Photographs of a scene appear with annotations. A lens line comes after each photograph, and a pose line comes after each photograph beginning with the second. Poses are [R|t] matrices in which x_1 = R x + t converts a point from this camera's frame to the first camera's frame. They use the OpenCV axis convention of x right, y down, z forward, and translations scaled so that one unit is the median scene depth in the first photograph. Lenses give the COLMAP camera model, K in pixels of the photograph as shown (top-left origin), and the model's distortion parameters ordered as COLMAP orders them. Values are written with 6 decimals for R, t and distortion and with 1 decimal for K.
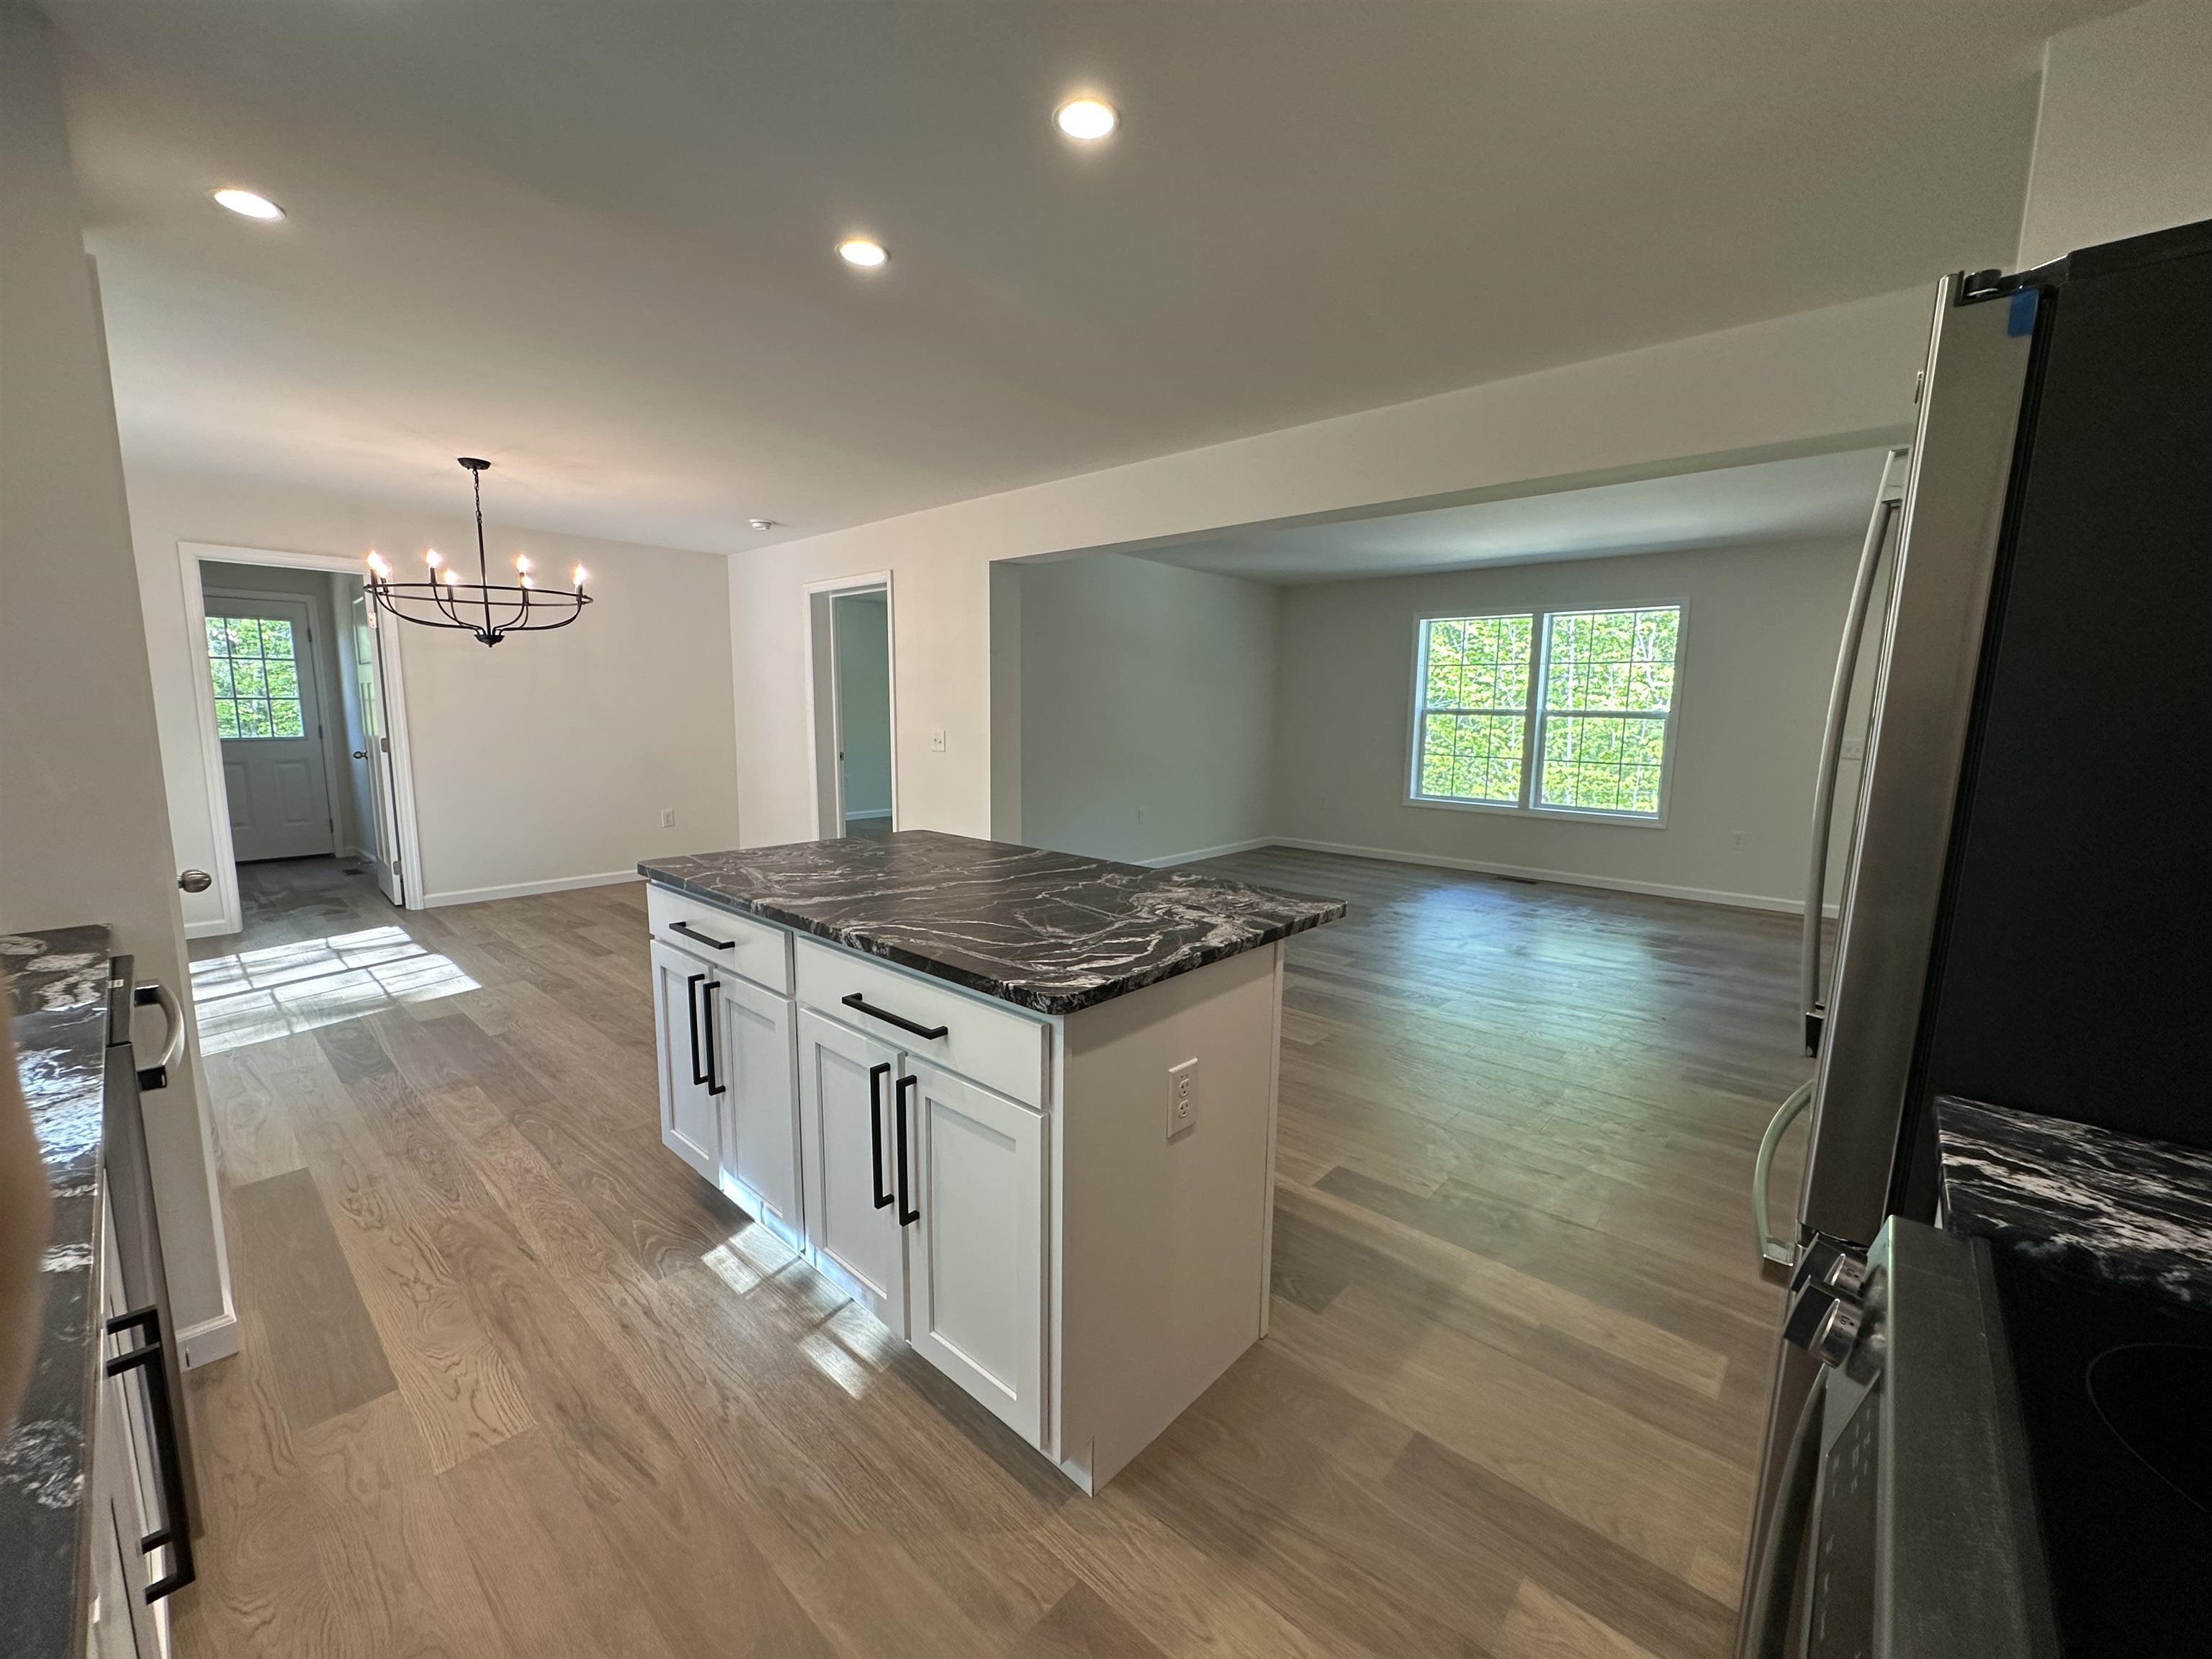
lens RADIAL K [[877.5, 0, 1095.7], [0, 877.5, 840.6], [0, 0, 1]] dist [-0.005210, -0.000576]
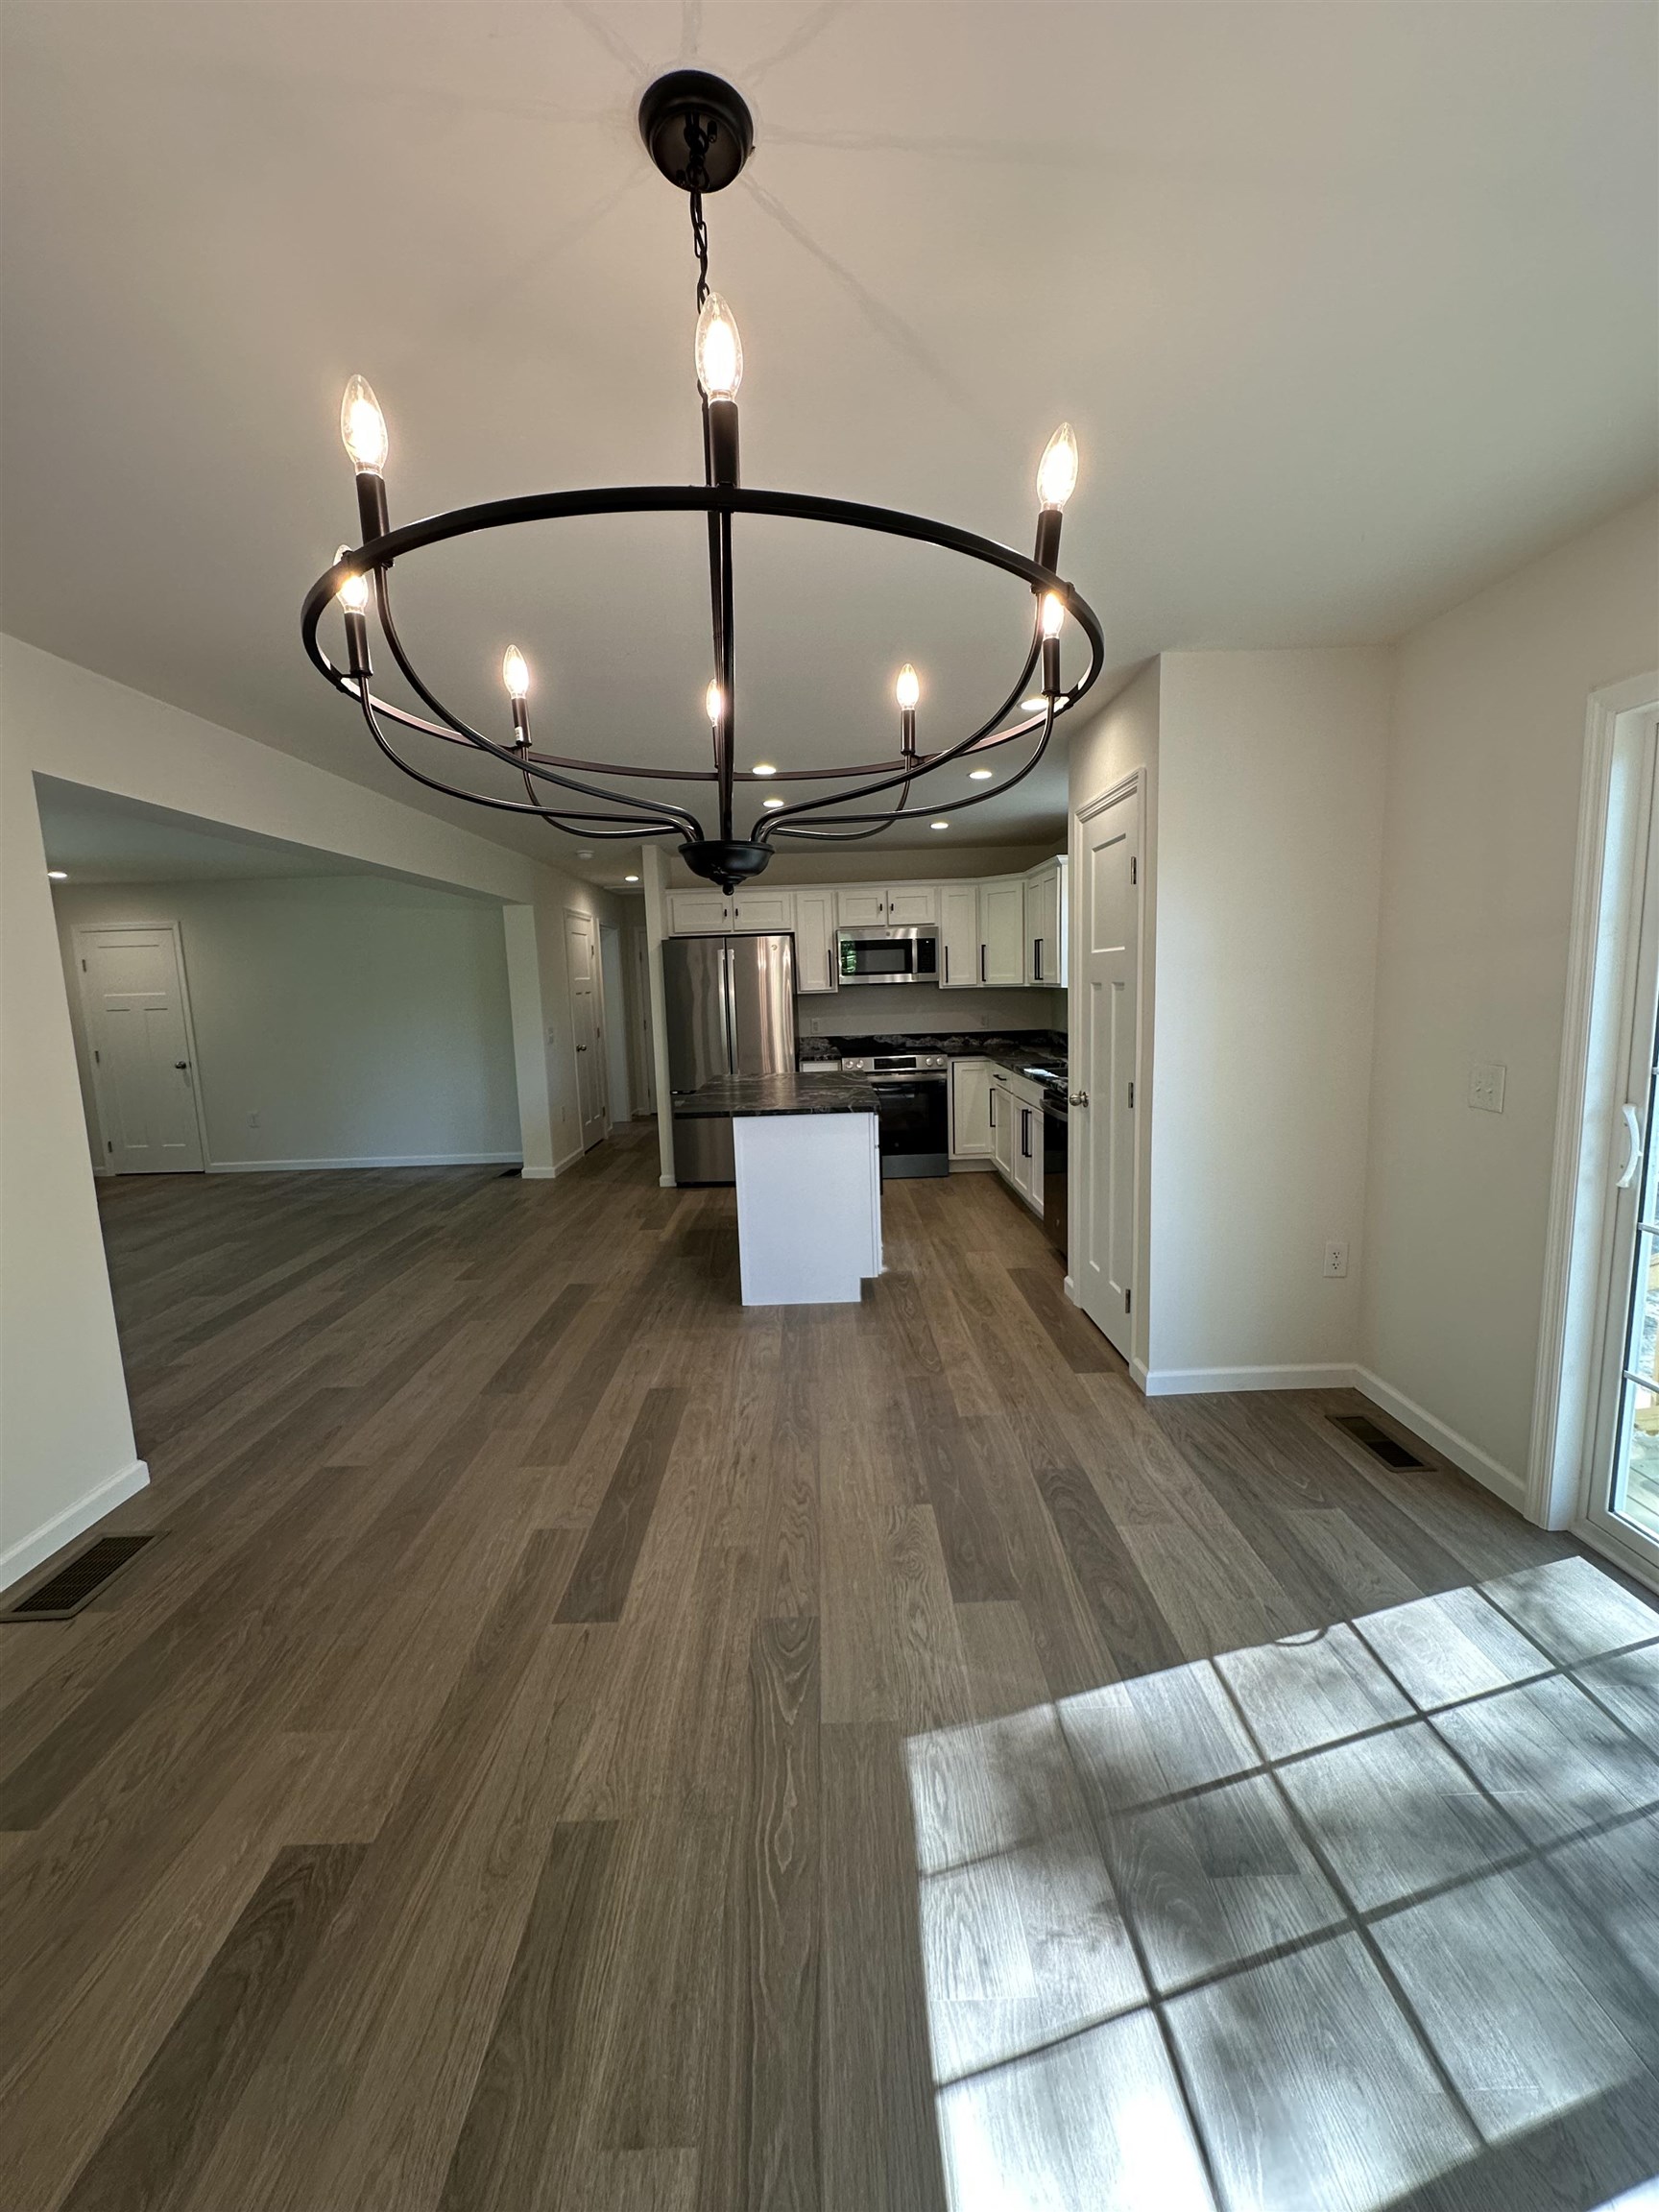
lens RADIAL K [[877.5, 0, 836.3], [0, 877.5, 1110.5], [0, 0, 1]] dist [-0.005210, -0.000576]
pose [[-0.687487, -0.097325, 0.719645, -1.048205], [0.133981, 0.956968, 0.257414, -0.259390], [-0.713730, 0.273387, -0.644863, 1.335579]]
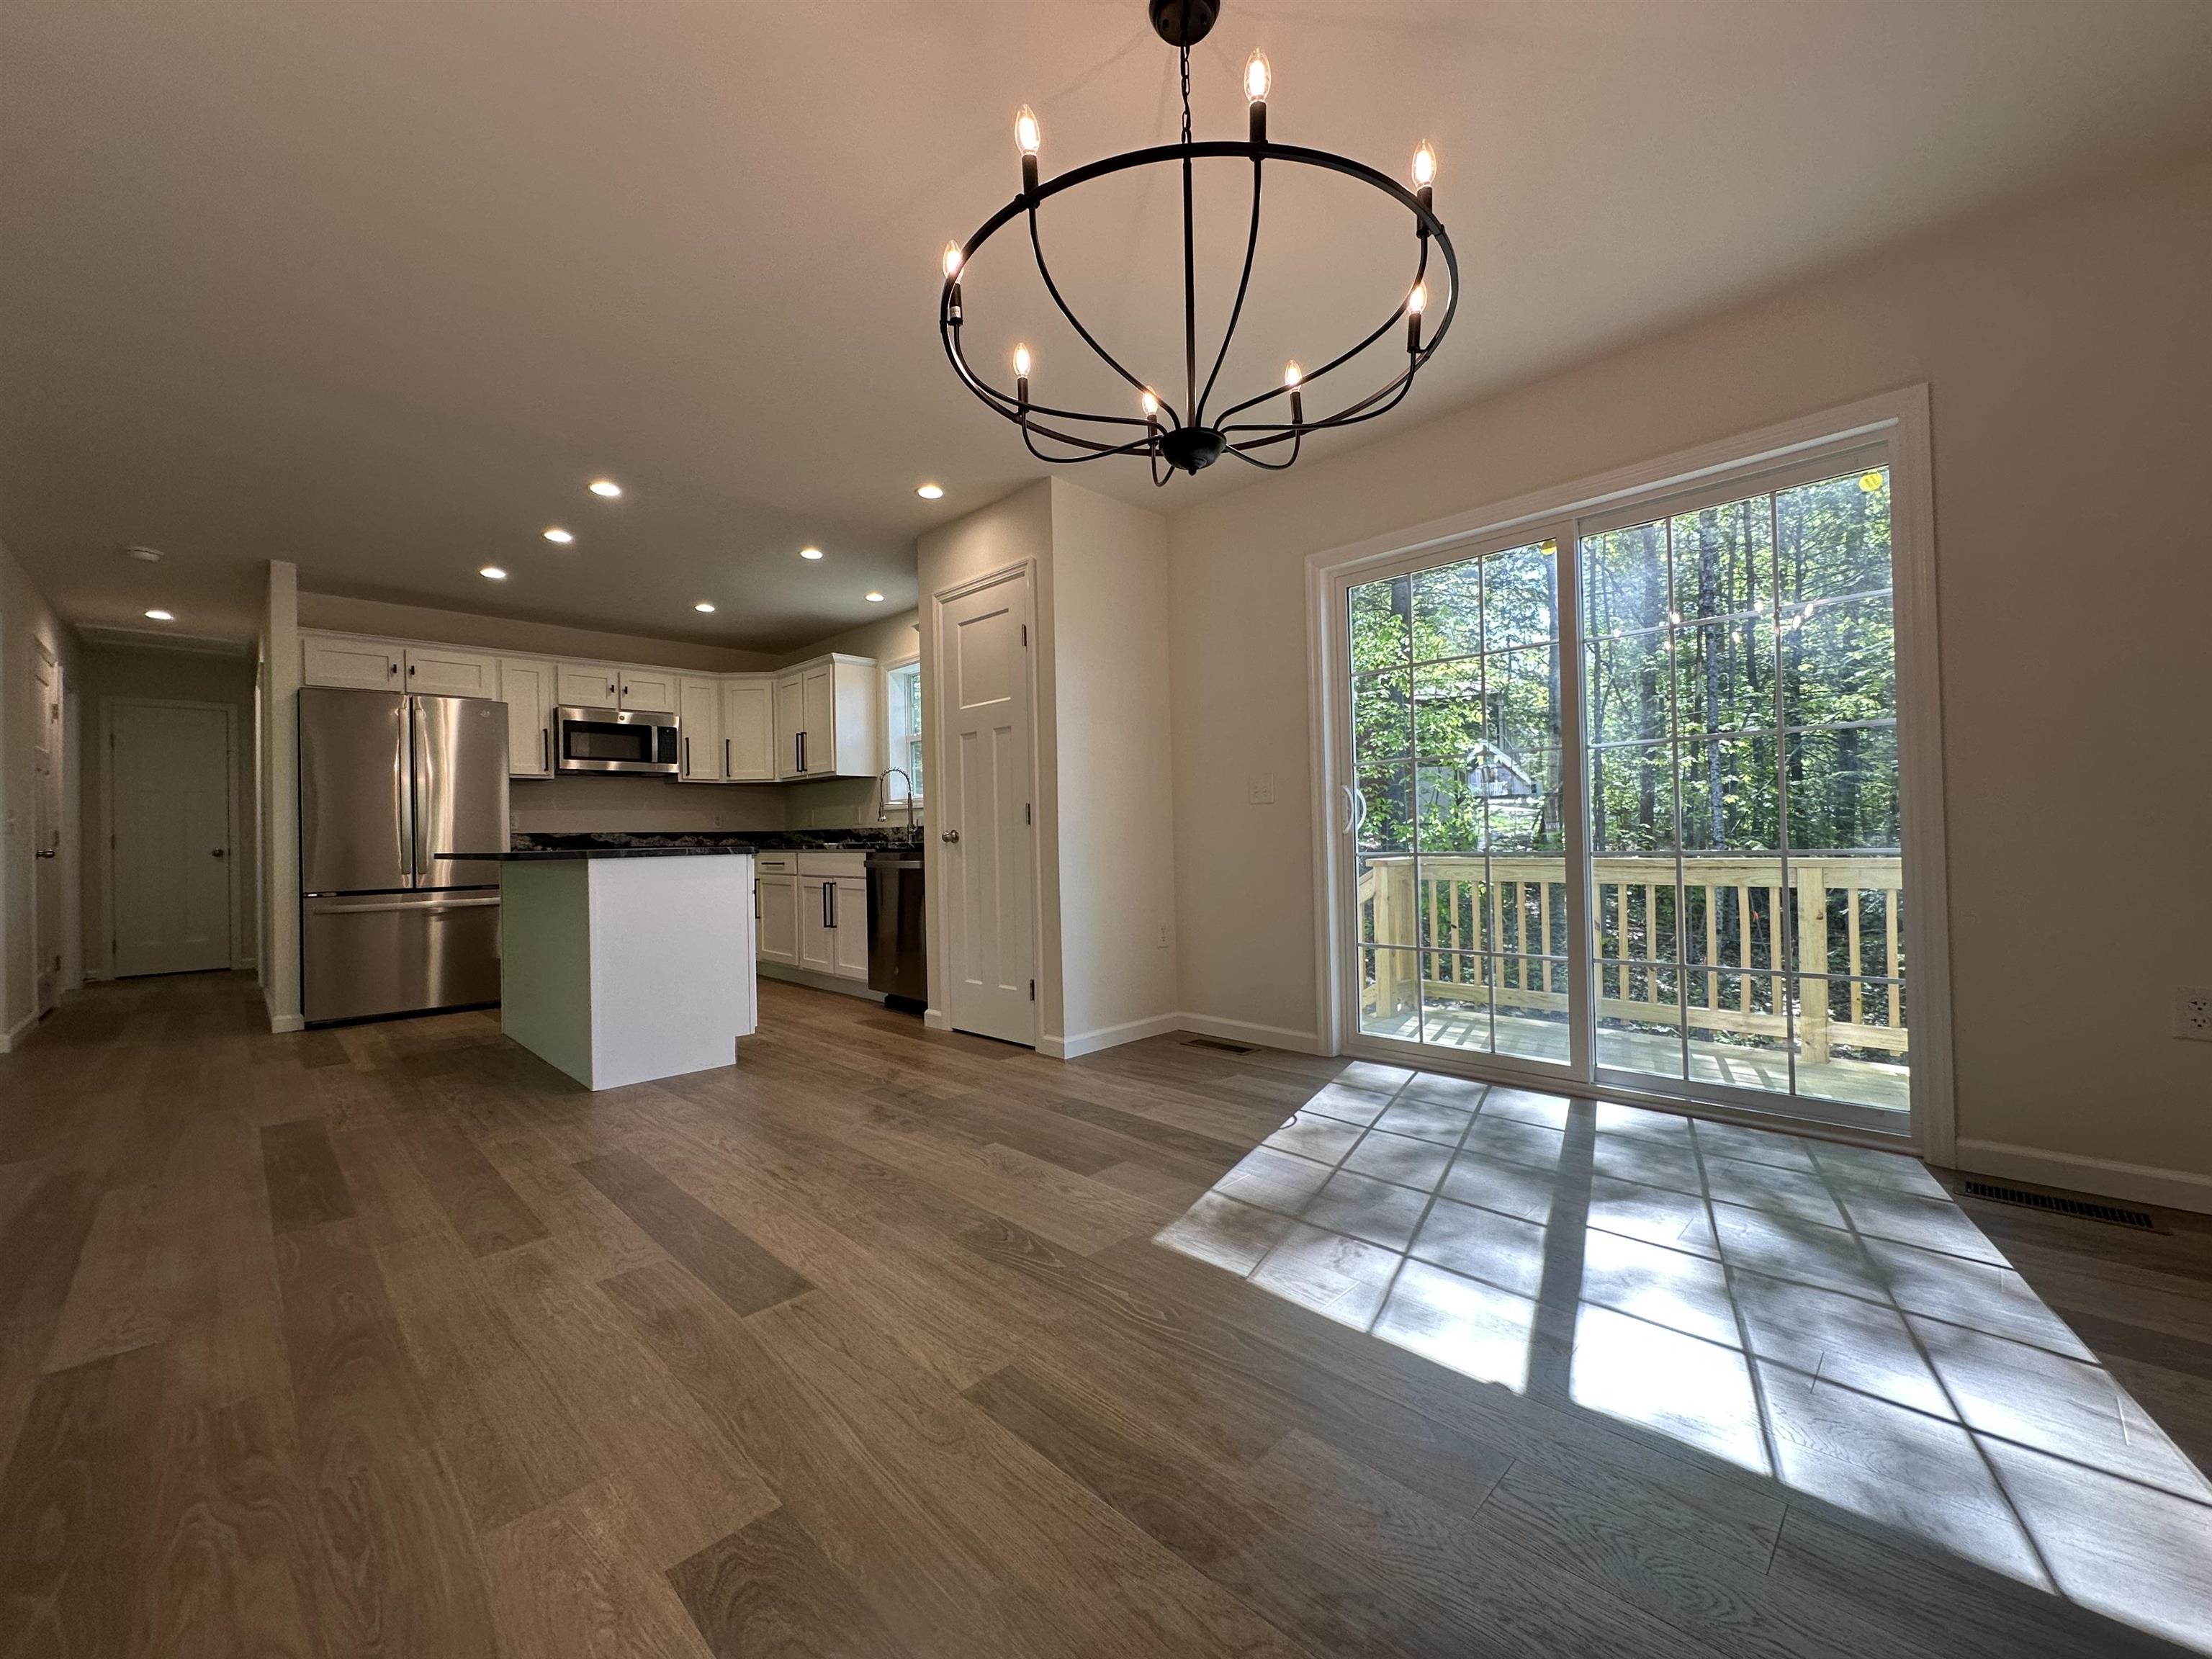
lens RADIAL K [[877.5, 0, 1105.4], [0, 877.5, 830.3], [0, 0, 1]] dist [-0.005210, -0.000576]
pose [[-0.999026, 0.008096, 0.043385, -0.770068], [0.014289, 0.989418, 0.144390, -0.146478], [-0.041757, 0.144870, -0.988569, 1.604187]]
